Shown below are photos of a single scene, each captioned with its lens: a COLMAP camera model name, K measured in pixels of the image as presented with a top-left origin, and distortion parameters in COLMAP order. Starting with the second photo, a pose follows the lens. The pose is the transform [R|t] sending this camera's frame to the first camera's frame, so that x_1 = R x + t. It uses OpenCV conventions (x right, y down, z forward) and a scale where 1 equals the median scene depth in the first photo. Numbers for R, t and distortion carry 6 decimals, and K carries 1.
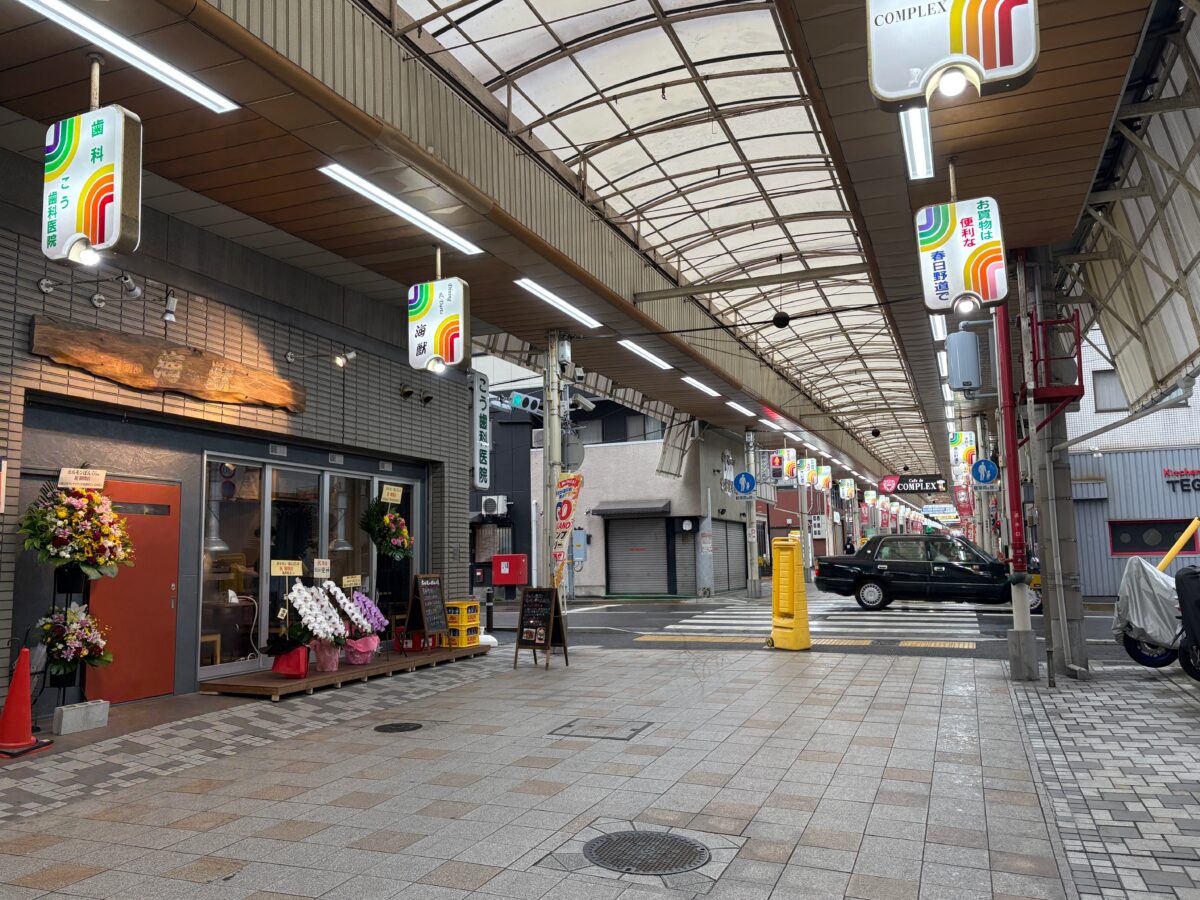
lens RADIAL K [[909.9, 0, 591.7], [0, 909.9, 451.3], [0, 0, 1]] dist [0.045365, -0.047545]
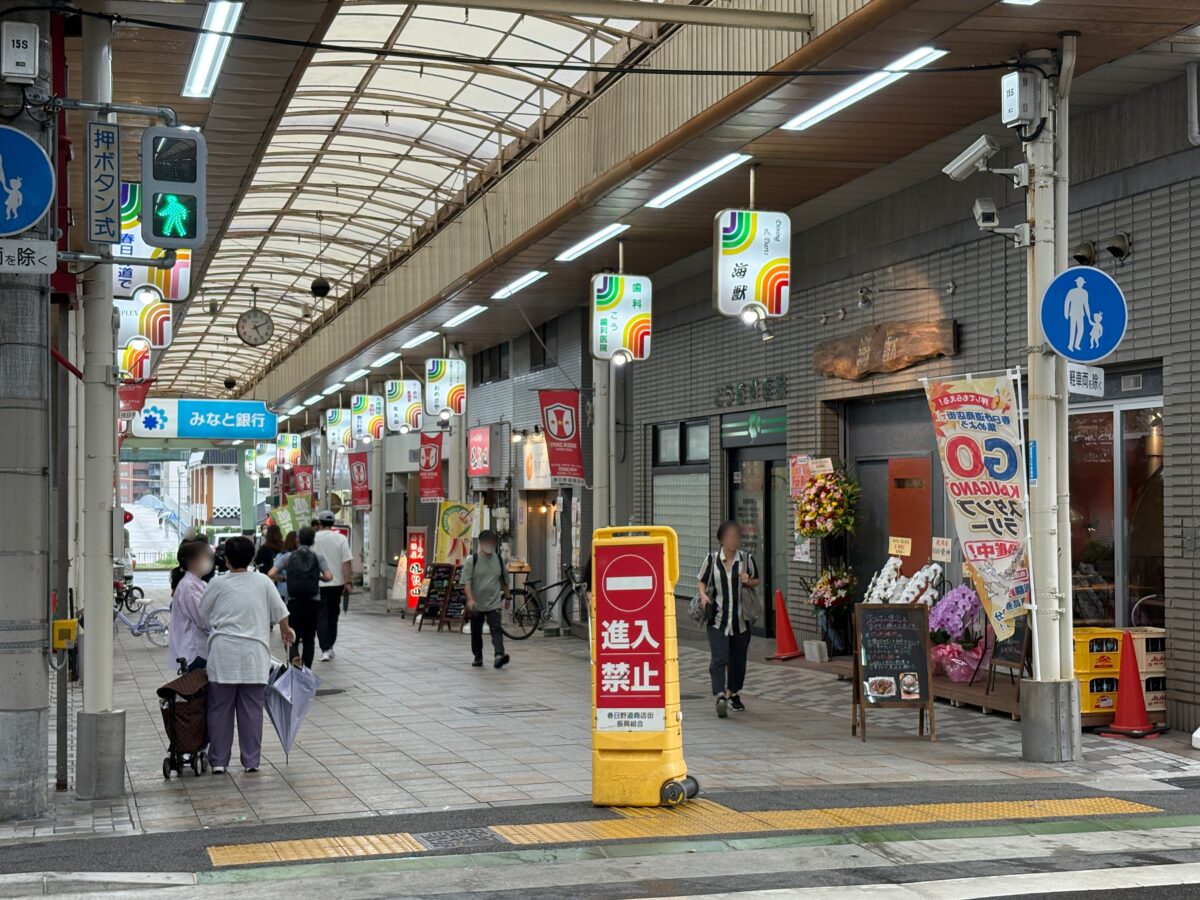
lens RADIAL K [[1832.5, 0, 599.3], [0, 1832.5, 450.0], [0, 0, 1]] dist [0.134563, 0.000000]
pose [[-0.787521, 0.005723, -0.616261, 1.055641], [0.091520, 0.989955, -0.107761, 0.213897], [0.609455, -0.141264, -0.780134, 2.370087]]
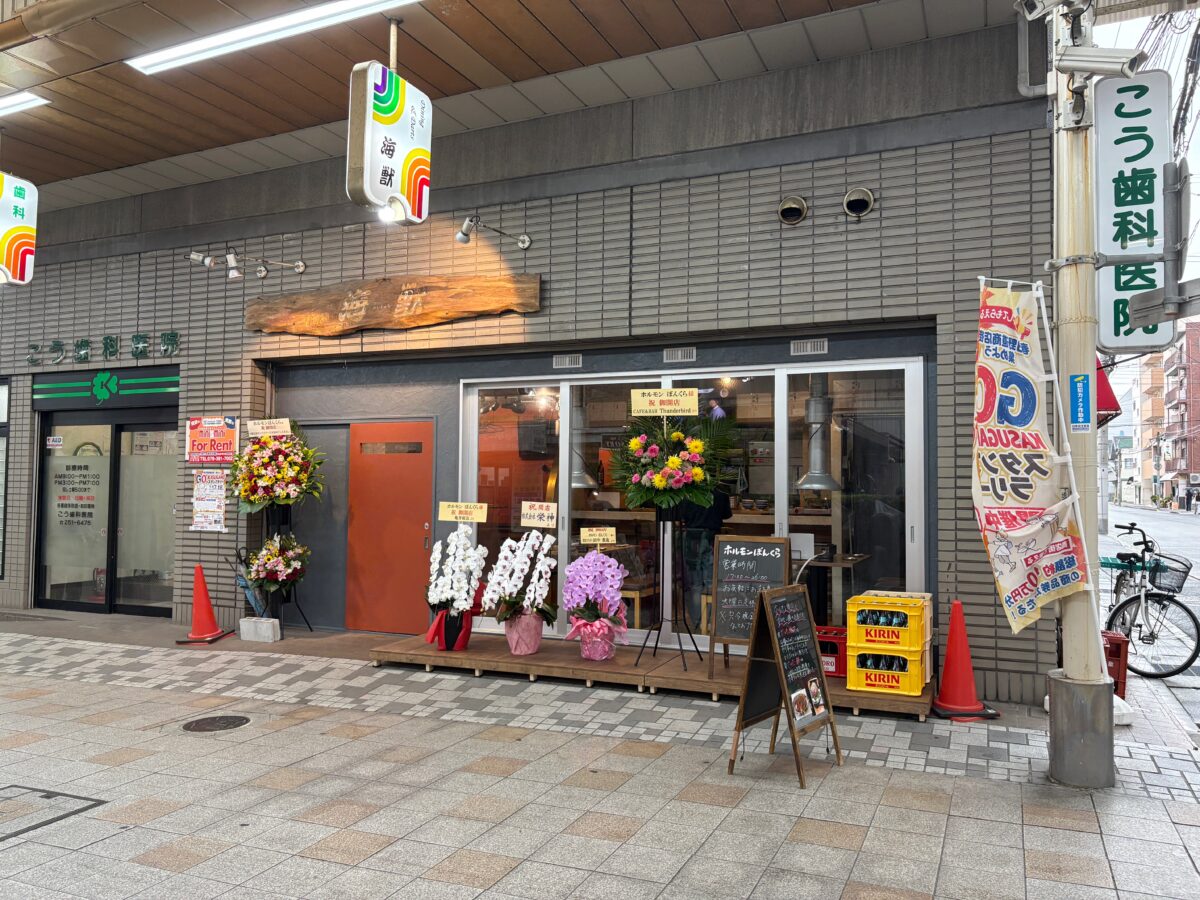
lens RADIAL K [[909.9, 0, 599.8], [0, 909.9, 452.3], [0, 0, 1]] dist [0.045365, -0.047545]
pose [[-0.034133, -0.019705, -0.999223, 0.502319], [0.111750, 0.993461, -0.023409, 0.114534], [0.993150, -0.112462, -0.031708, 1.232847]]
